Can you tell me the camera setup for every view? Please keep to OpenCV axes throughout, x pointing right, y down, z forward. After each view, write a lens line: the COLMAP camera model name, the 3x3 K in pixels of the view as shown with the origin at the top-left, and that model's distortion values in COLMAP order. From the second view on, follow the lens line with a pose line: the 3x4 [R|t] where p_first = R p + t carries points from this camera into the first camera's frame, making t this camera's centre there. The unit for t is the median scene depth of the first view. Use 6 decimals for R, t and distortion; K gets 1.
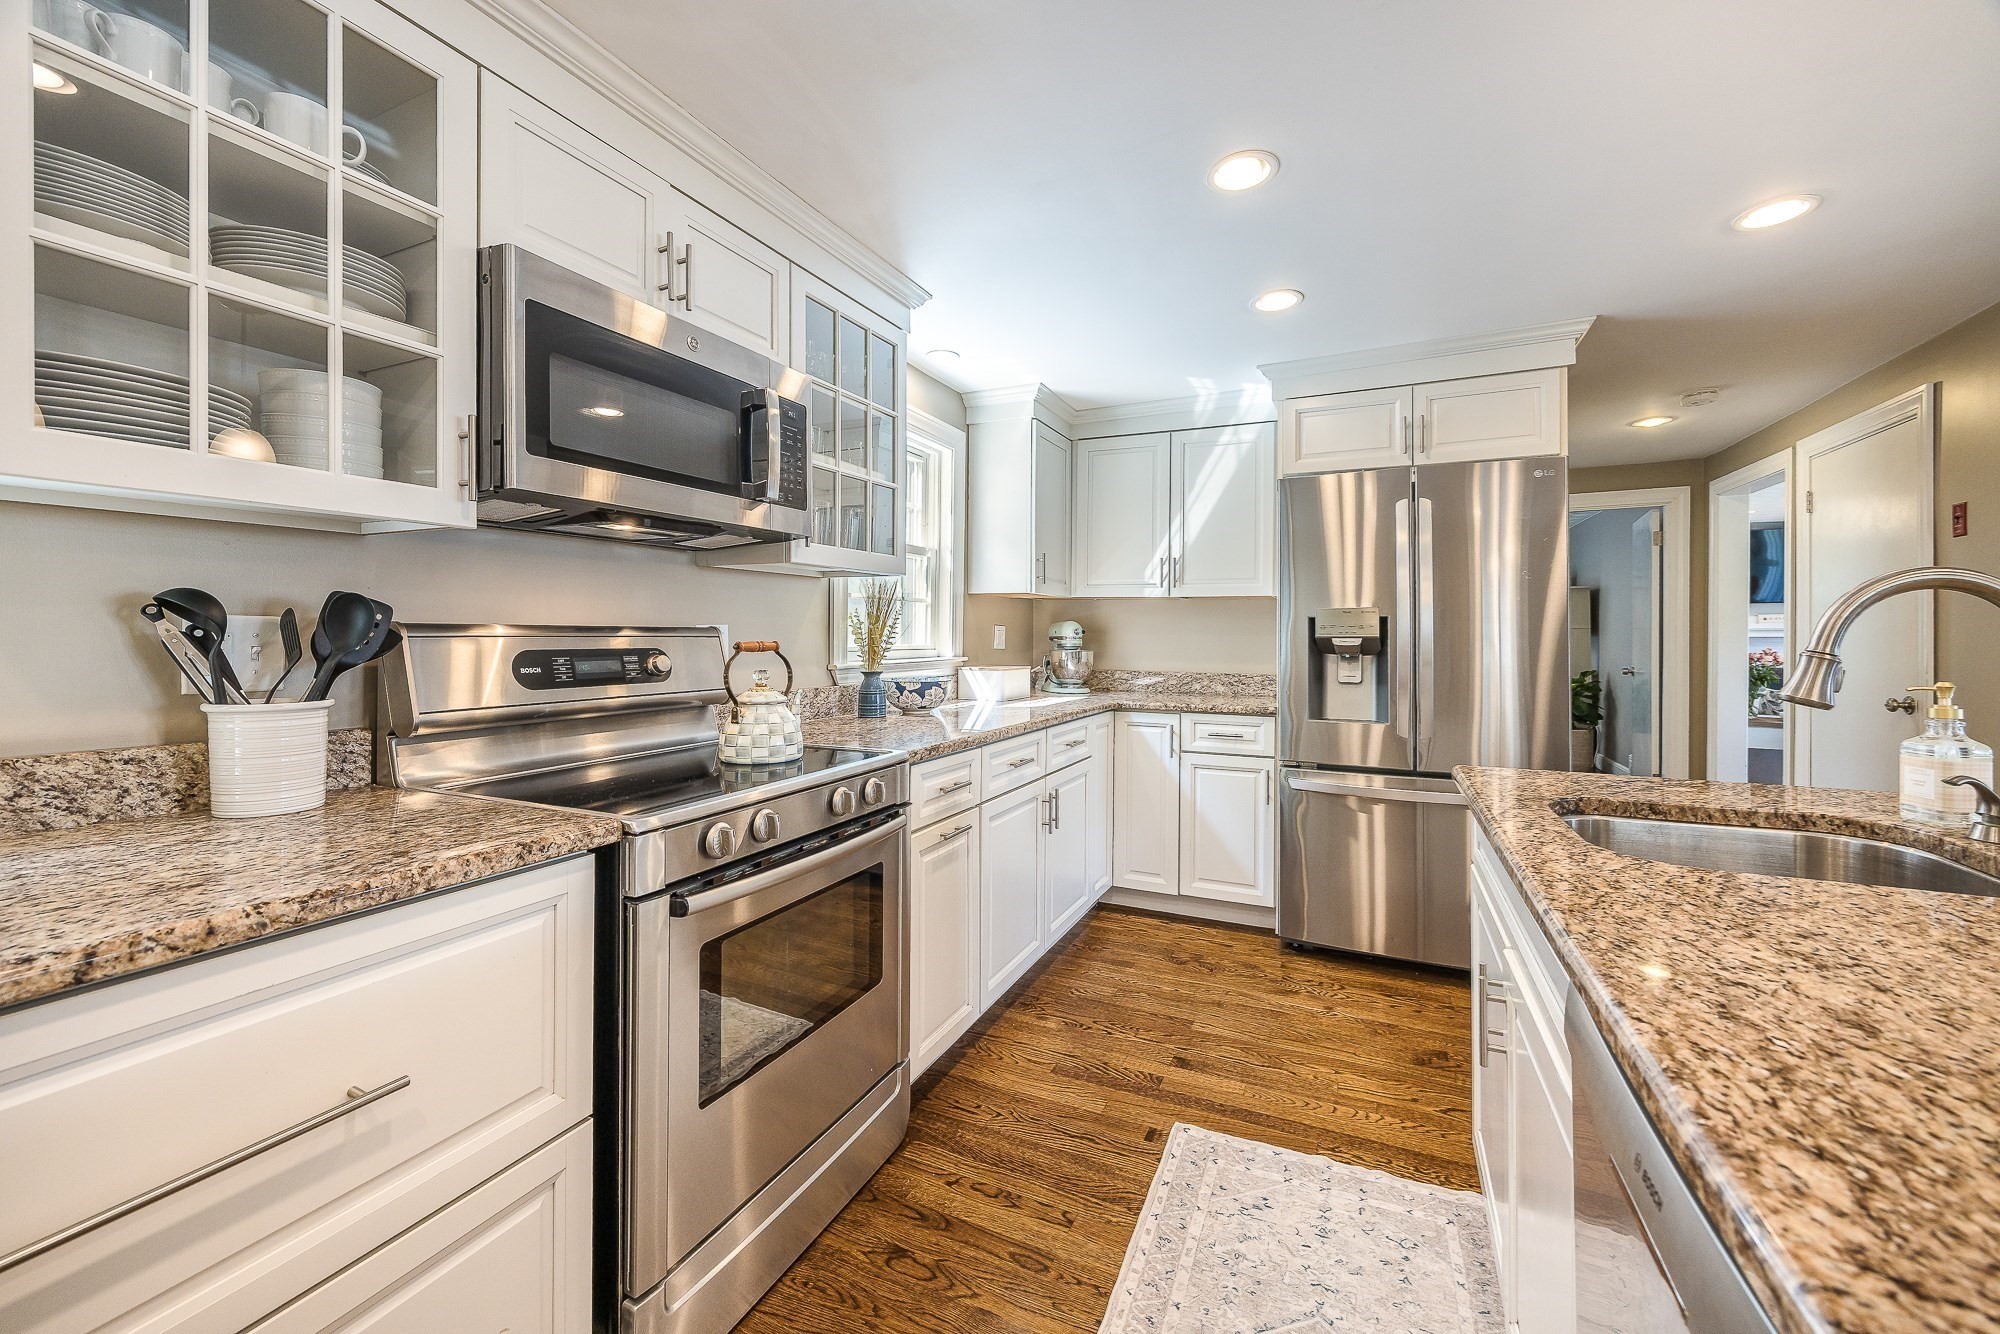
lens RADIAL K [[786.3, 0, 1003.8], [0, 786.3, 642.6], [0, 0, 1]] dist [-0.000117, -0.000125]
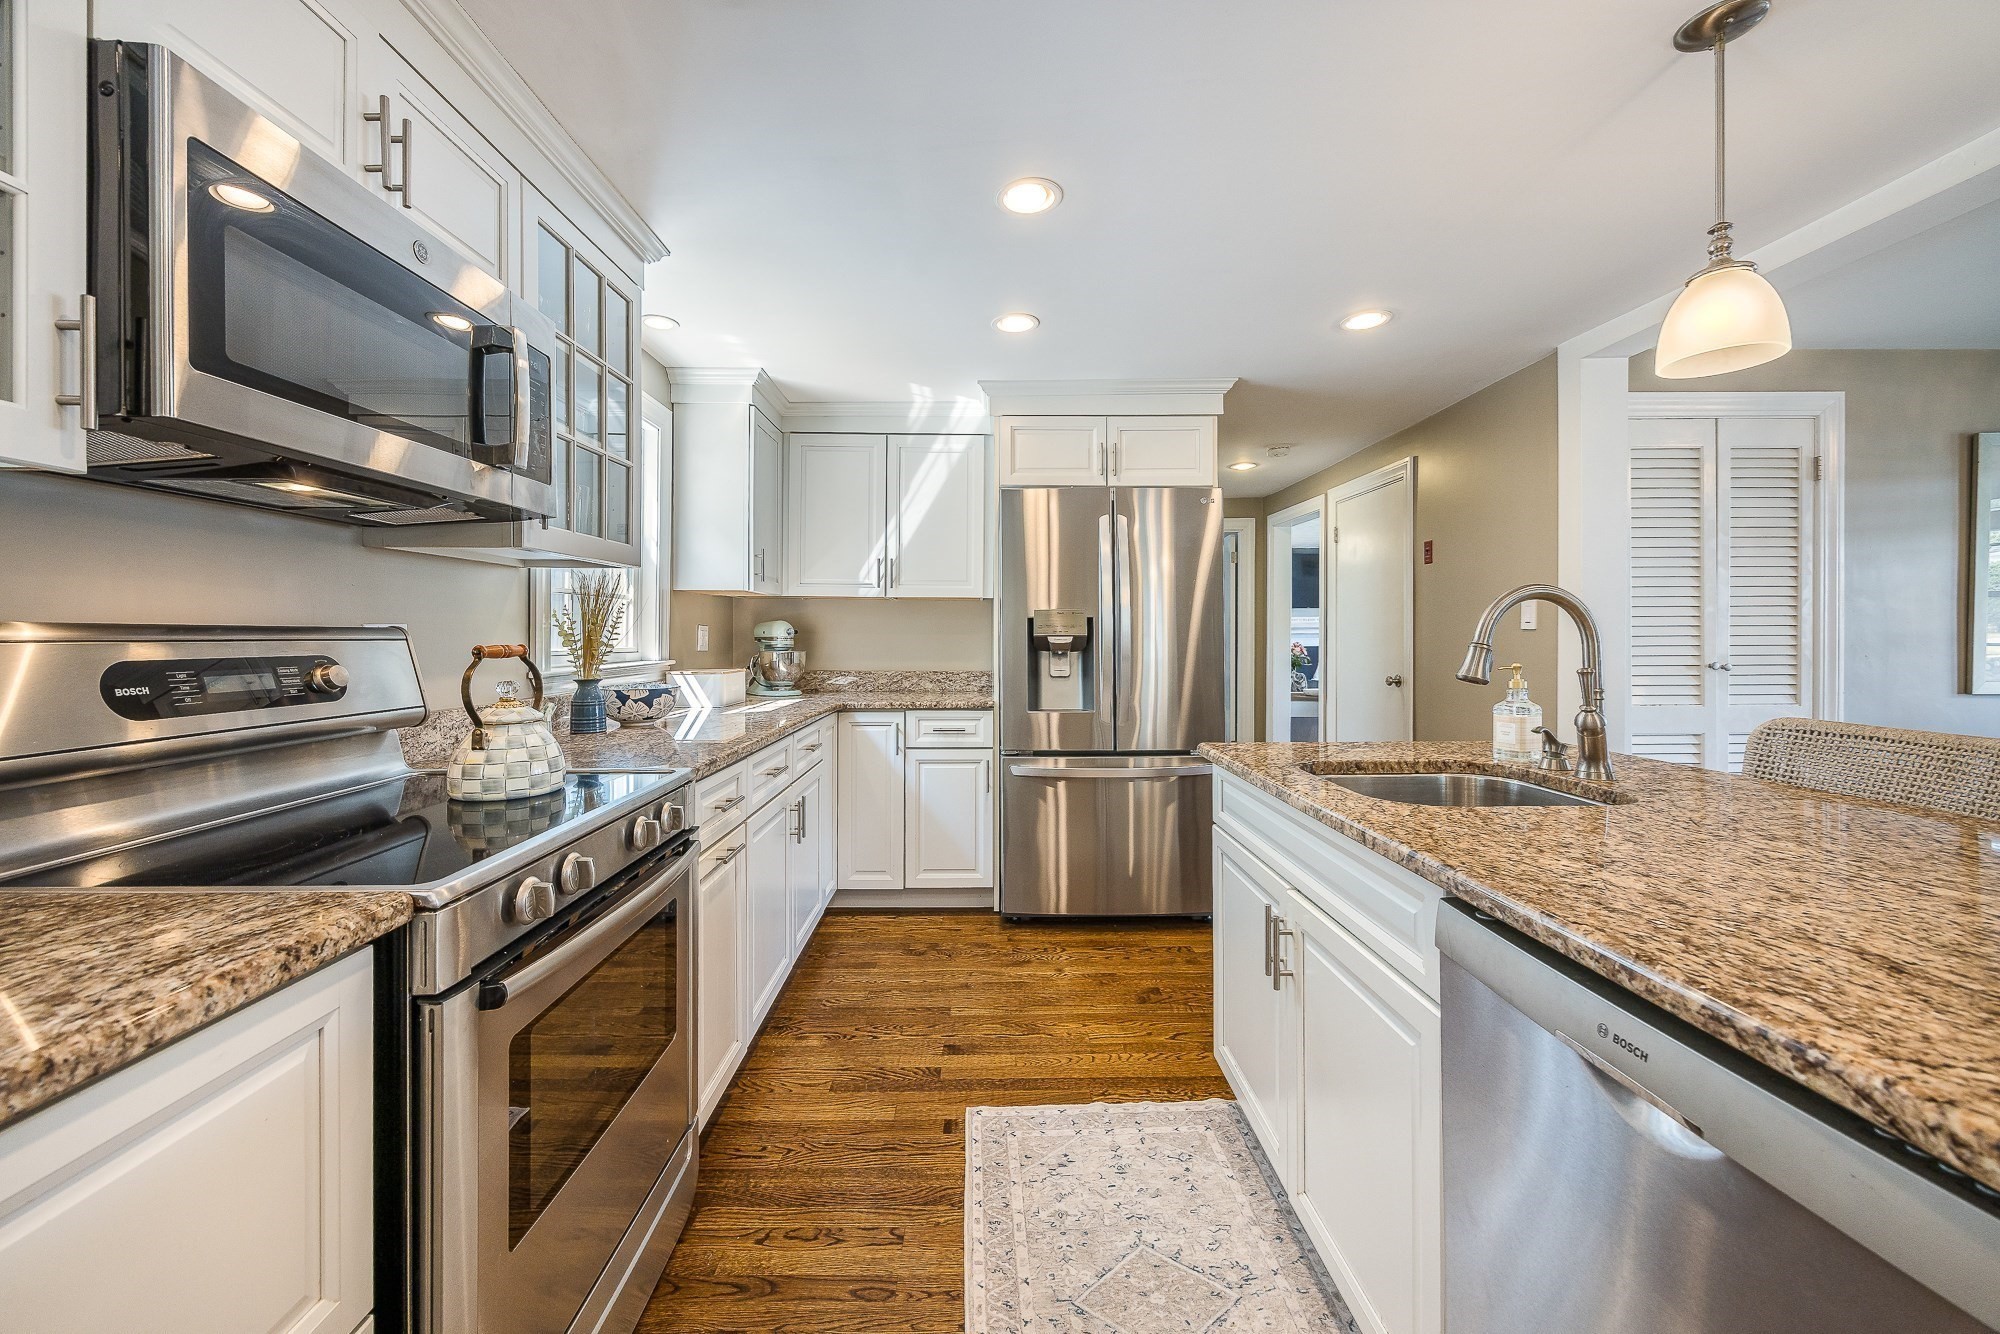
lens RADIAL K [[773.5, 0, 991.9], [0, 773.5, 645.1], [0, 0, 1]] dist [-0.001839, -0.000355]
pose [[0.902494, -0.011256, 0.430556, -0.184778], [0.009822, 0.999936, 0.005553, -0.000676], [-0.430591, -0.000783, 0.902547, 0.075403]]
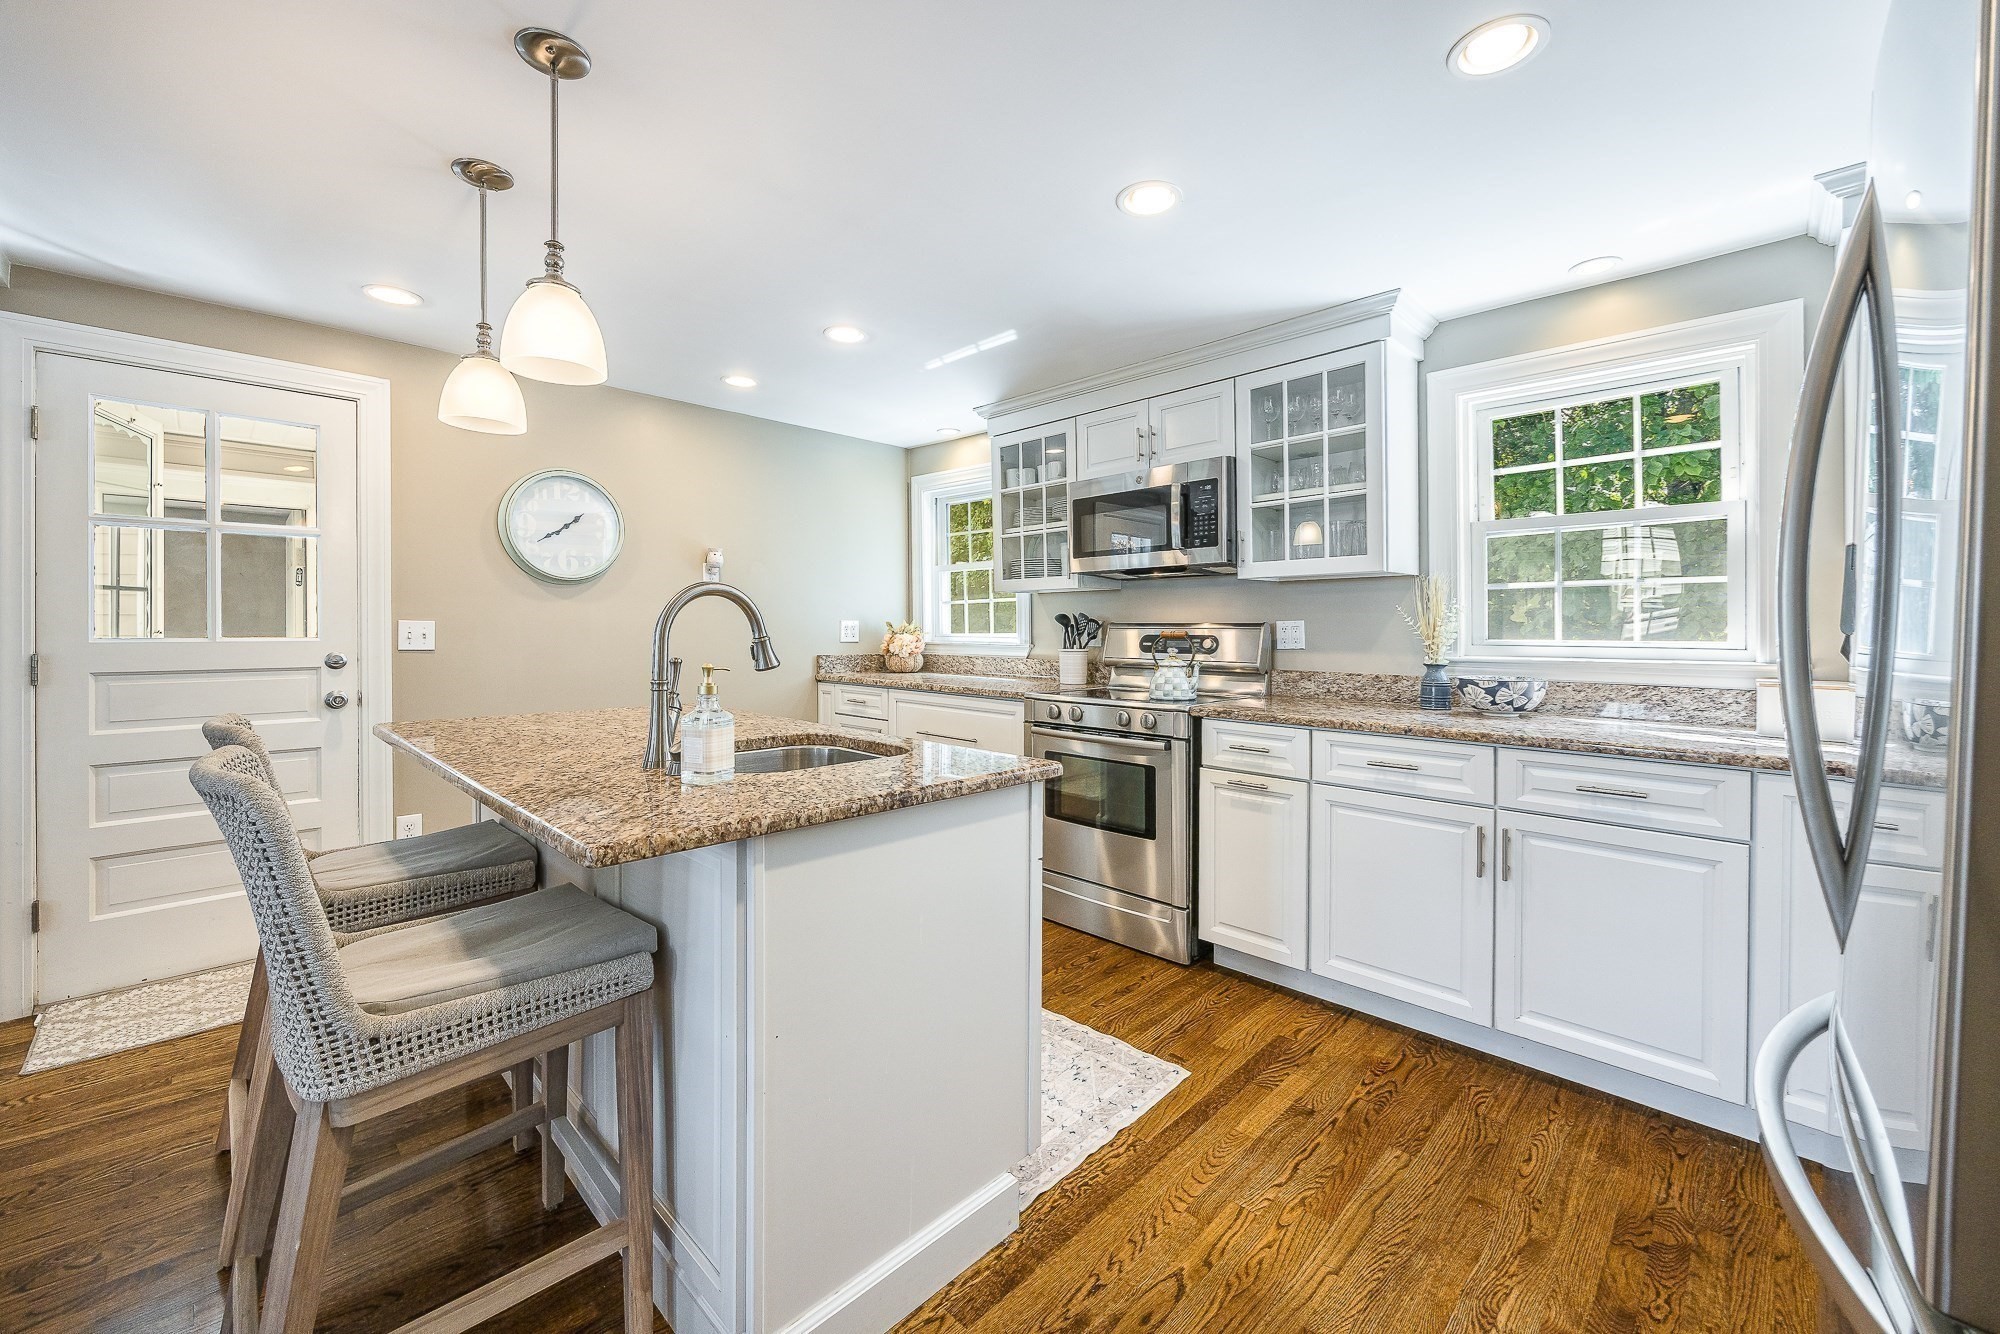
lens RADIAL K [[792.8, 0, 986.0], [0, 792.8, 629.3], [0, 0, 1]] dist [-0.000223, -0.000093]
pose [[-0.344195, -0.004173, -0.938889, 1.382404], [-0.010693, 0.999943, -0.000524, 0.000684], [0.938837, 0.009859, -0.344220, 1.132137]]
